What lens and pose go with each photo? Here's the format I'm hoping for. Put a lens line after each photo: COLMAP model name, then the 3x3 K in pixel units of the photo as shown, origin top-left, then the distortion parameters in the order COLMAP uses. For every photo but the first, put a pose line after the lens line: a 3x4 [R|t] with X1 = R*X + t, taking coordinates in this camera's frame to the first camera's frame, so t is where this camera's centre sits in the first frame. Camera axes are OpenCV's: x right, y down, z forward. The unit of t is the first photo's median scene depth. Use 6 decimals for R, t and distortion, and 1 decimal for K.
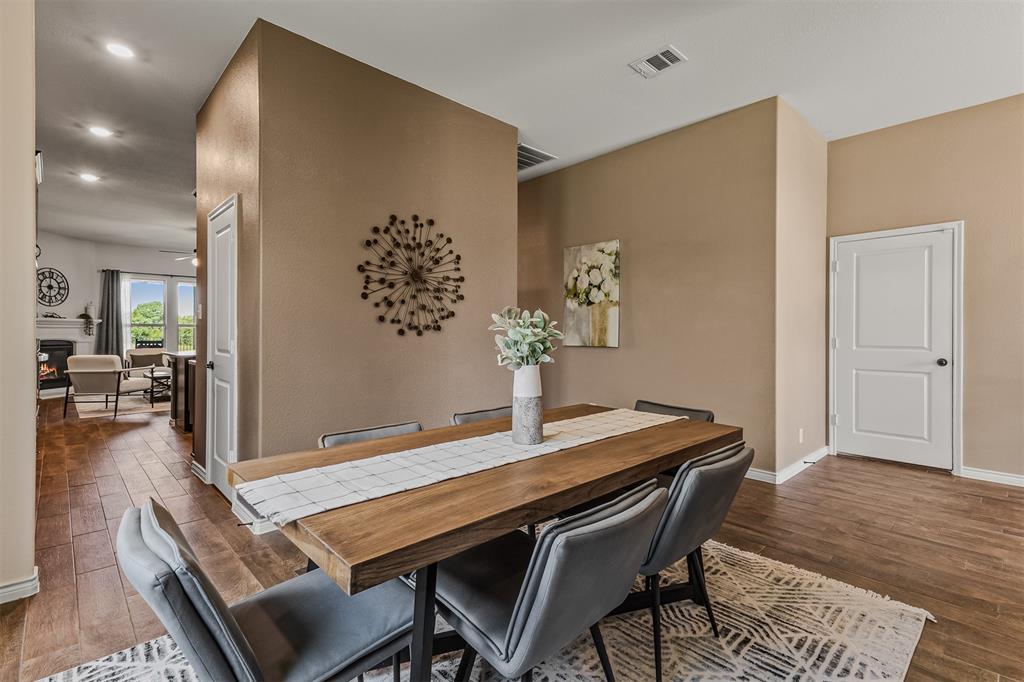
lens RADIAL K [[476.7, 0, 516.3], [0, 476.7, 332.4], [0, 0, 1]] dist [0.022096, -0.004388]
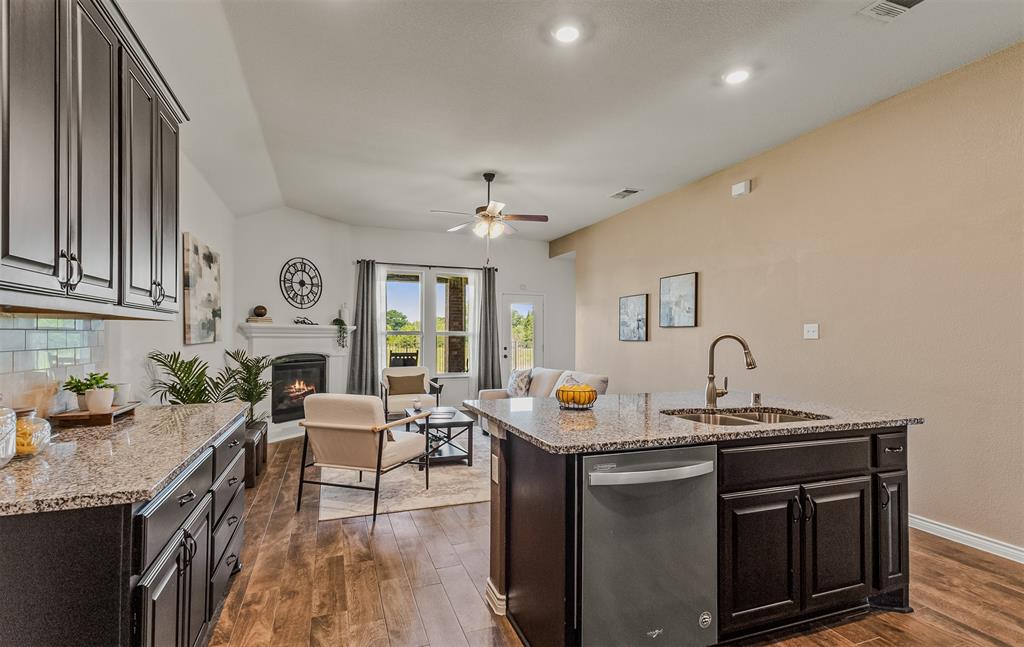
lens RADIAL K [[480.9, 0, 516.8], [0, 480.9, 333.4], [0, 0, 1]] dist [0.018753, 0.000334]
pose [[0.925148, -0.000424, -0.379606, -0.373801], [-0.003323, 0.999952, -0.009215, -0.010174], [0.379592, 0.009786, 0.925102, 0.438786]]
